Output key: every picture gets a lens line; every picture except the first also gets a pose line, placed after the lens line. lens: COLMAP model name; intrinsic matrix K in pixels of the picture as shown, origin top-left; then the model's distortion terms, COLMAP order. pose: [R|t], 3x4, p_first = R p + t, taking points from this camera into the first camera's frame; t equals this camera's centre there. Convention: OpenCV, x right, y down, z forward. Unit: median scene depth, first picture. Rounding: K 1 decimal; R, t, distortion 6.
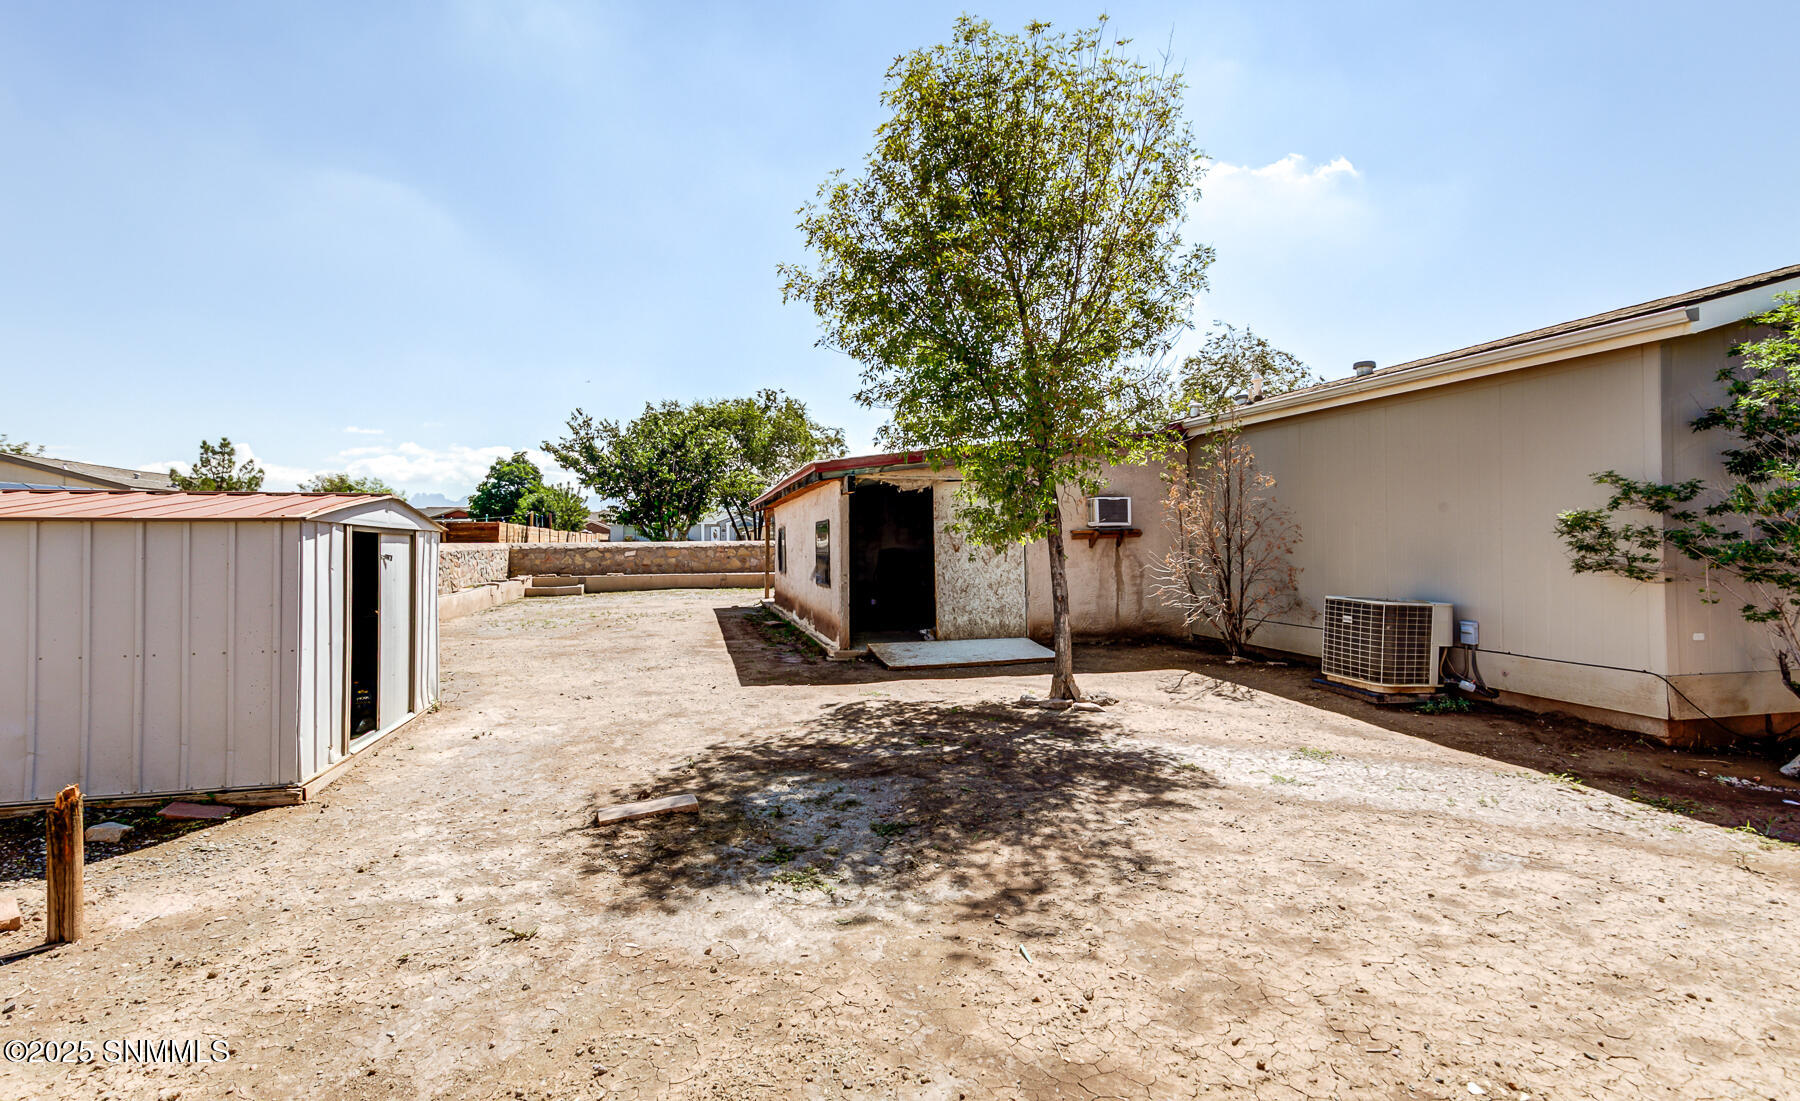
lens RADIAL K [[879.9, 0, 901.1], [0, 879.9, 538.0], [0, 0, 1]] dist [0.016321, 0.000900]
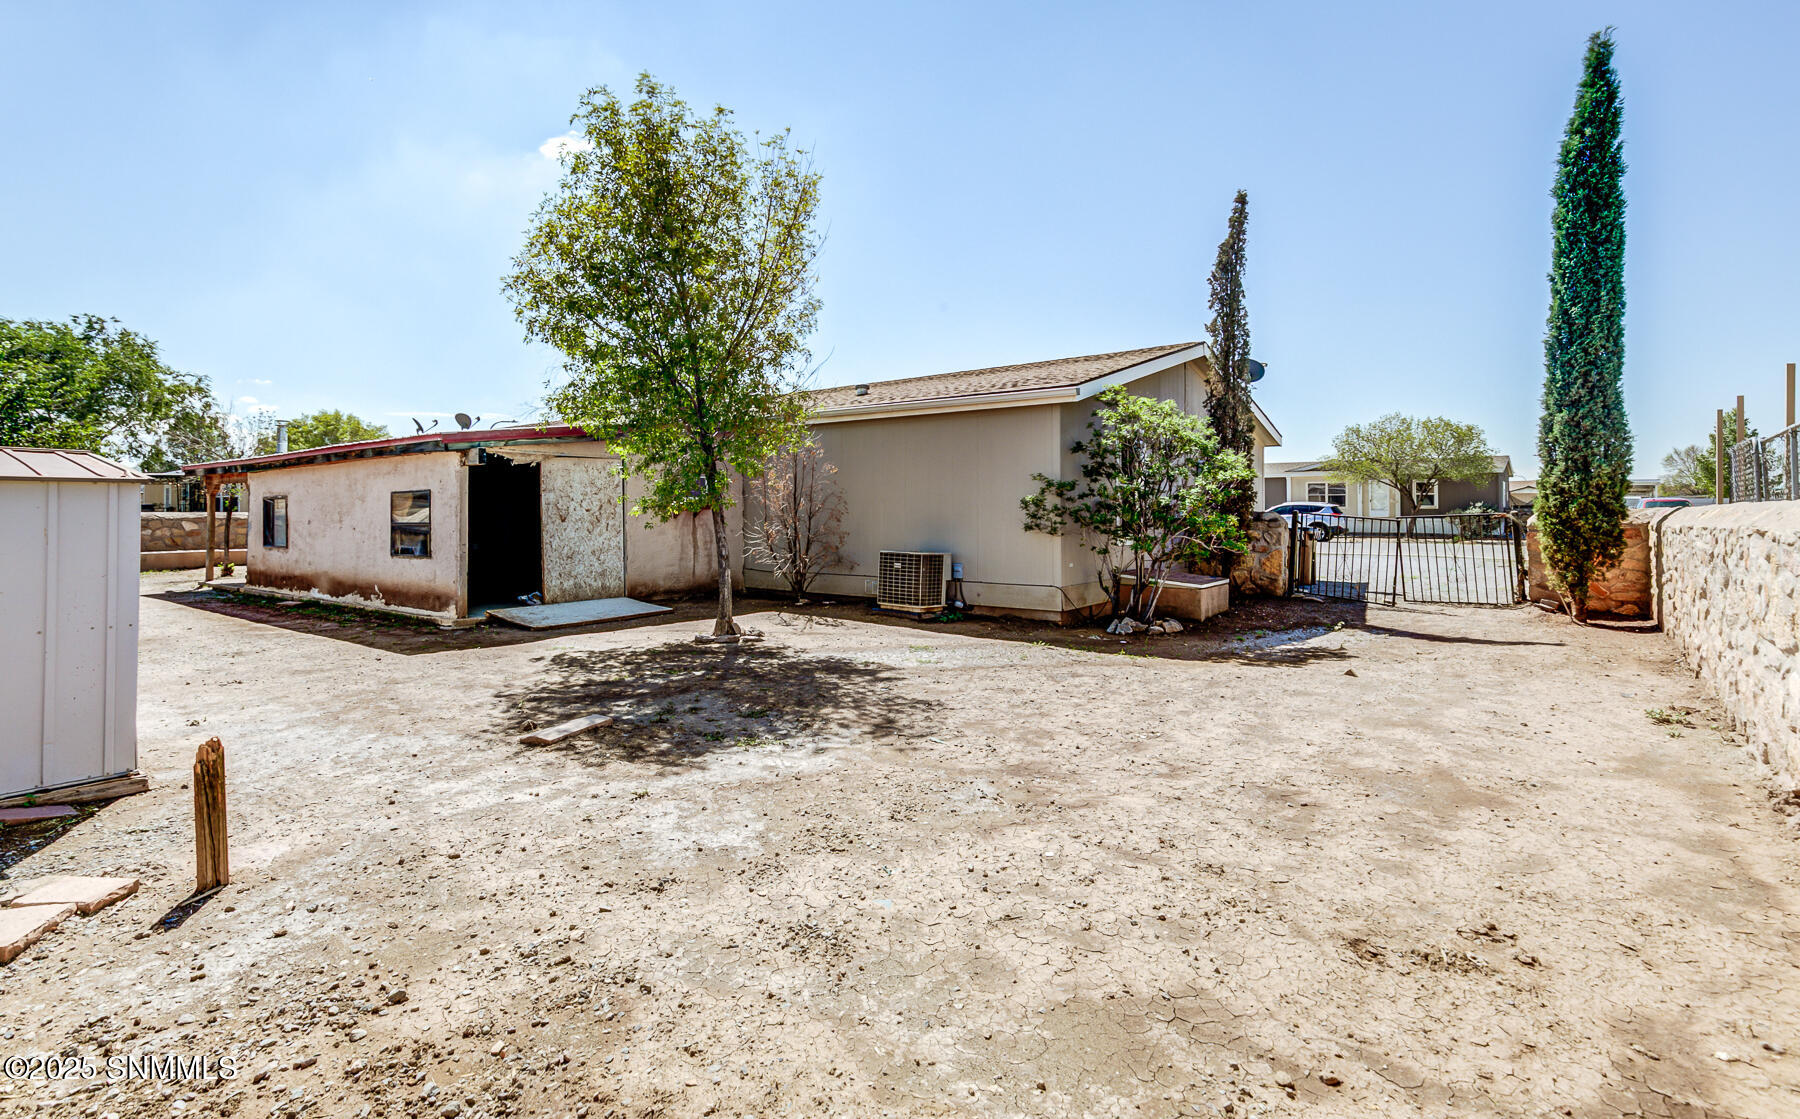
lens RADIAL K [[841.2, 0, 902.0], [0, 841.2, 514.0], [0, 0, 1]] dist [-0.000047, 0.000466]
pose [[0.781154, 0.002607, 0.624333, -0.375233], [-0.004429, 0.999989, 0.001366, 0.003787], [-0.624322, -0.003832, 0.781157, -0.109276]]
